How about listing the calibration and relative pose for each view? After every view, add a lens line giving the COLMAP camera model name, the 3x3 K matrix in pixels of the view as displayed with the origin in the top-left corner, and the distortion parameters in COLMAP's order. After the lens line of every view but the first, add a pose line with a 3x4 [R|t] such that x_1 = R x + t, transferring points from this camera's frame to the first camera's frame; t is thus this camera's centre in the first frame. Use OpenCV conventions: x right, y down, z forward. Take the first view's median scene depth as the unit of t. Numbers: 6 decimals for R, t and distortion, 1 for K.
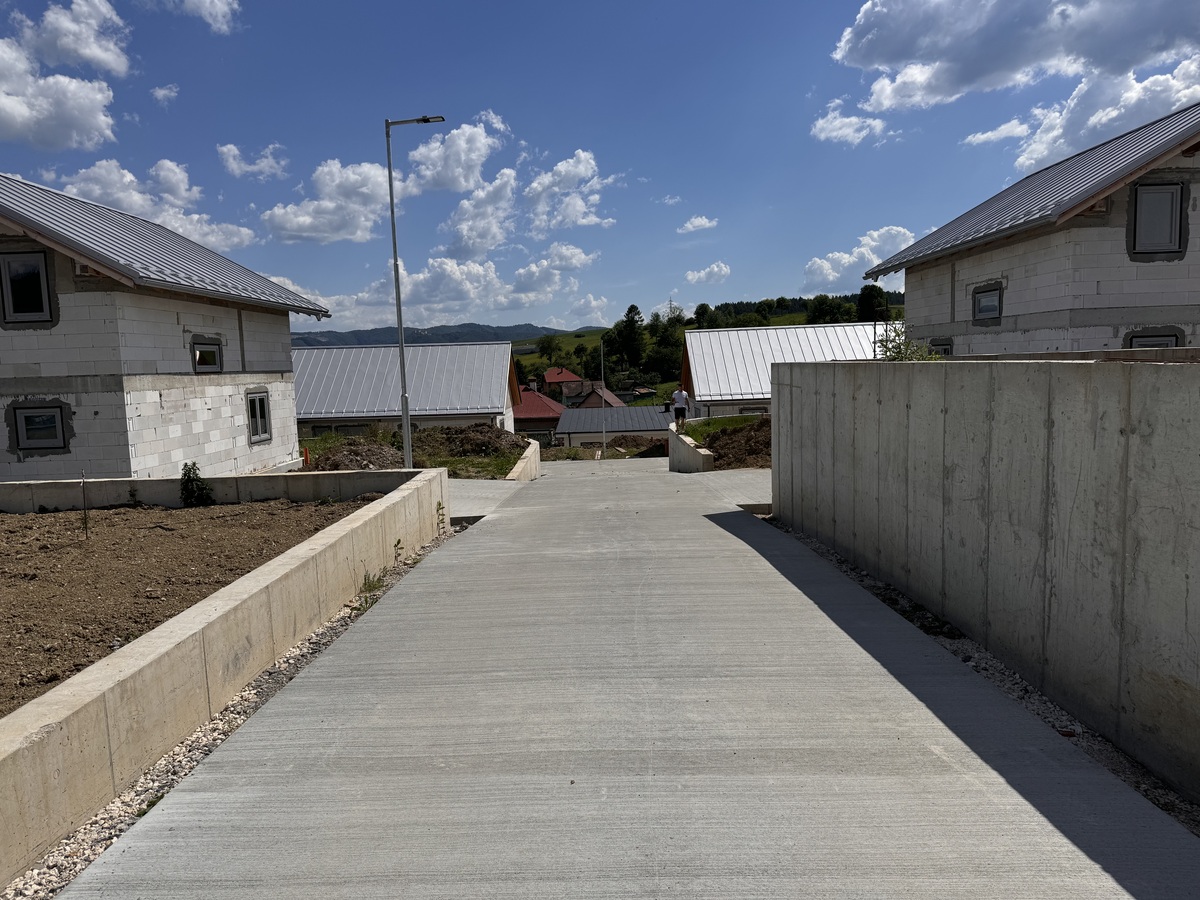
lens RADIAL K [[836.2, 0, 598.6], [0, 836.2, 451.5], [0, 0, 1]] dist [0.003195, 0.000755]
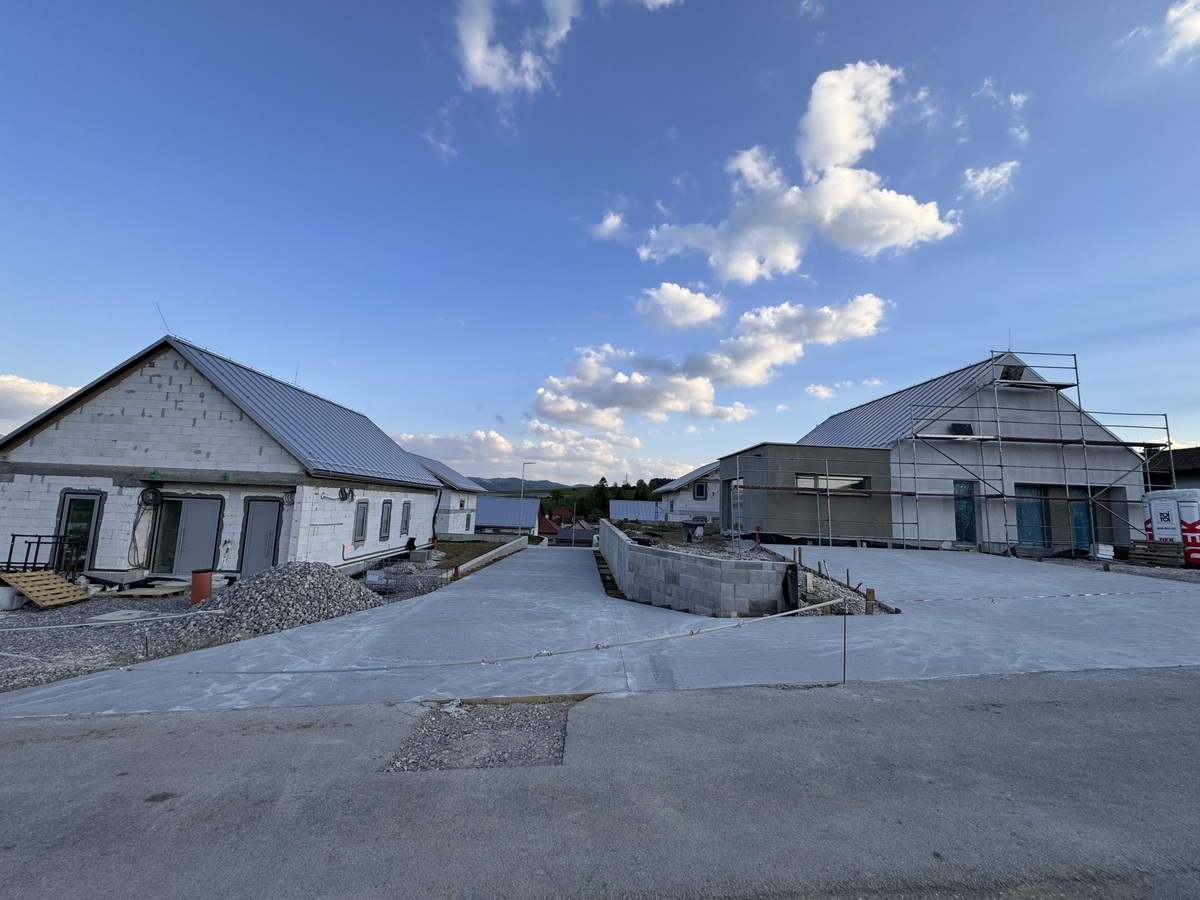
lens RADIAL K [[481.9, 0, 596.0], [0, 481.9, 448.3], [0, 0, 1]] dist [0.000132, -0.000025]
pose [[0.996760, 0.080011, 0.008176, 0.024080], [-0.076262, 0.972533, -0.219916, 0.018863], [-0.025547, 0.218580, 0.975485, -0.295481]]
